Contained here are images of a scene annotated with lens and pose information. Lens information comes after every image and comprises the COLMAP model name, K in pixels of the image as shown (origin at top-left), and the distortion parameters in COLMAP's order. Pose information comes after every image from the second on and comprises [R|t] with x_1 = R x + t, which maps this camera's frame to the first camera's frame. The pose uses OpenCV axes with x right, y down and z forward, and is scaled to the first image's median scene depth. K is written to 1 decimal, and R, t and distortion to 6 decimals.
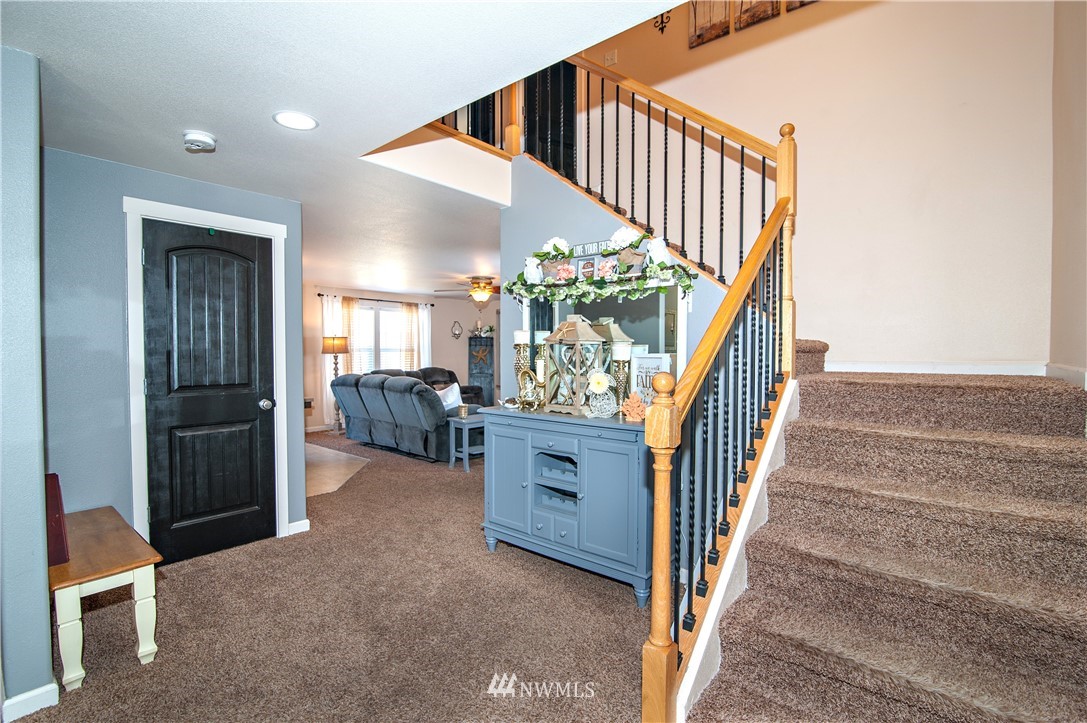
lens RADIAL K [[505.8, 0, 543.5], [0, 505.8, 361.5], [0, 0, 1]] dist [0.000147, 0.000095]
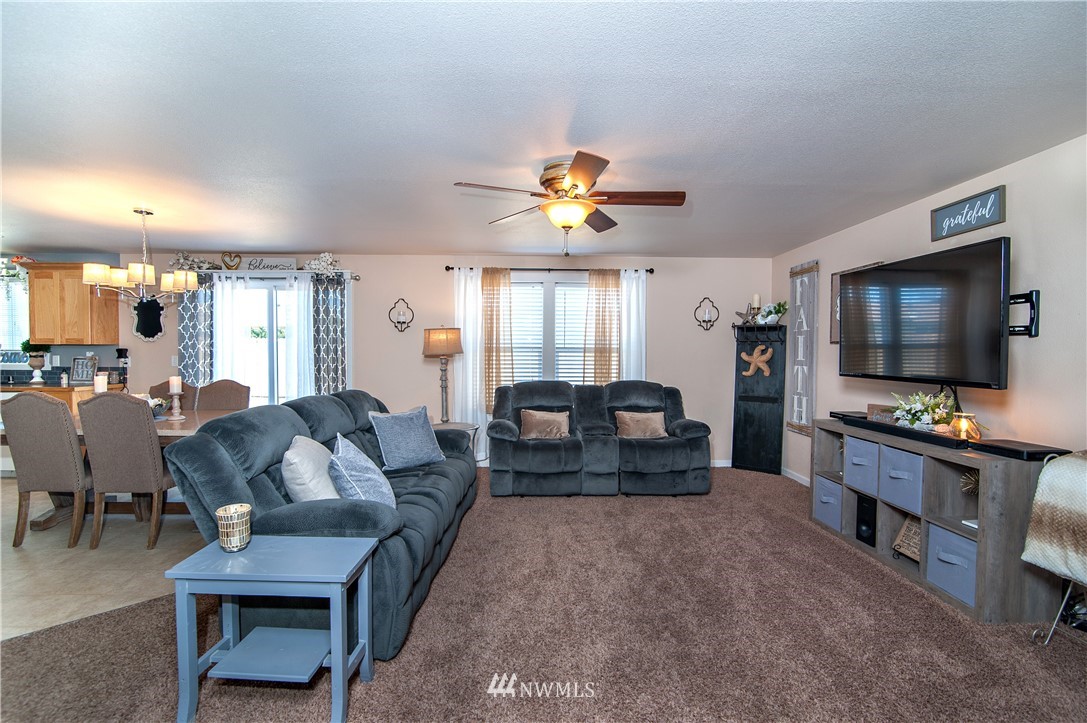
lens RADIAL K [[498.8, 0, 543.2], [0, 498.8, 364.8], [0, 0, 1]] dist [-0.017784, 0.000253]
pose [[0.657164, 0.022207, -0.753421, 0.126174], [-0.019239, 0.999734, 0.012687, -0.010870], [0.753502, 0.006157, 0.657416, 0.547969]]
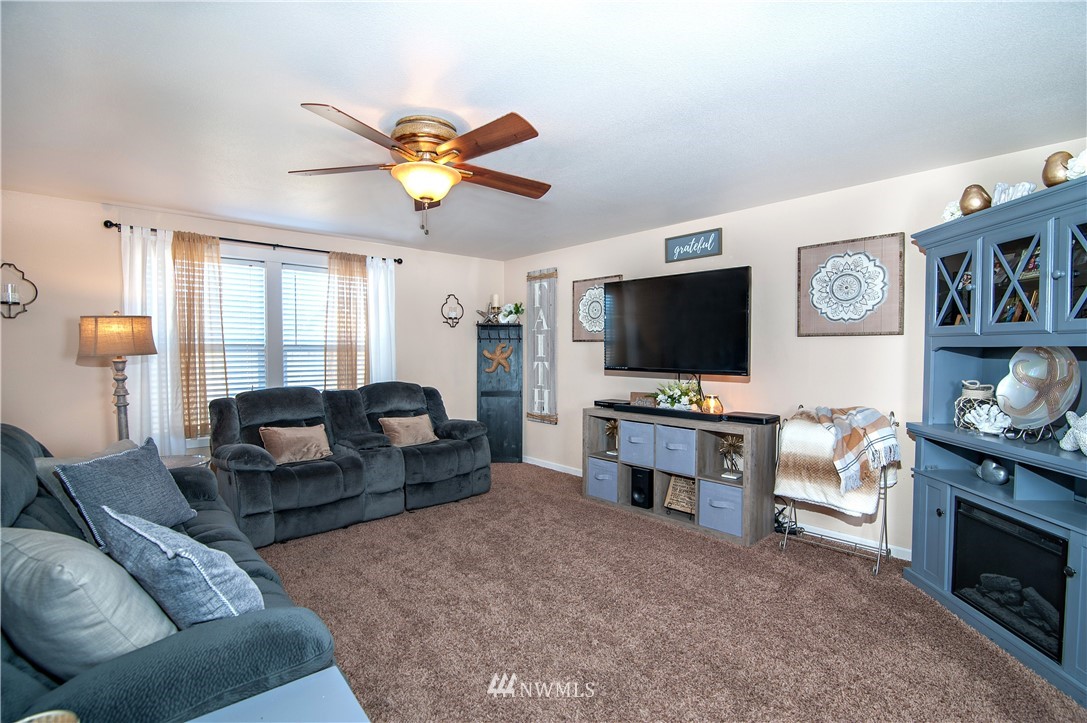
lens RADIAL K [[498.8, 0, 543.2], [0, 498.8, 364.8], [0, 0, 1]] dist [-0.017784, 0.000253]
pose [[0.990184, 0.002980, -0.139742, -0.001587], [-0.001507, 0.999942, 0.010652, -0.010963], [0.139765, -0.010337, 0.990131, 0.519831]]
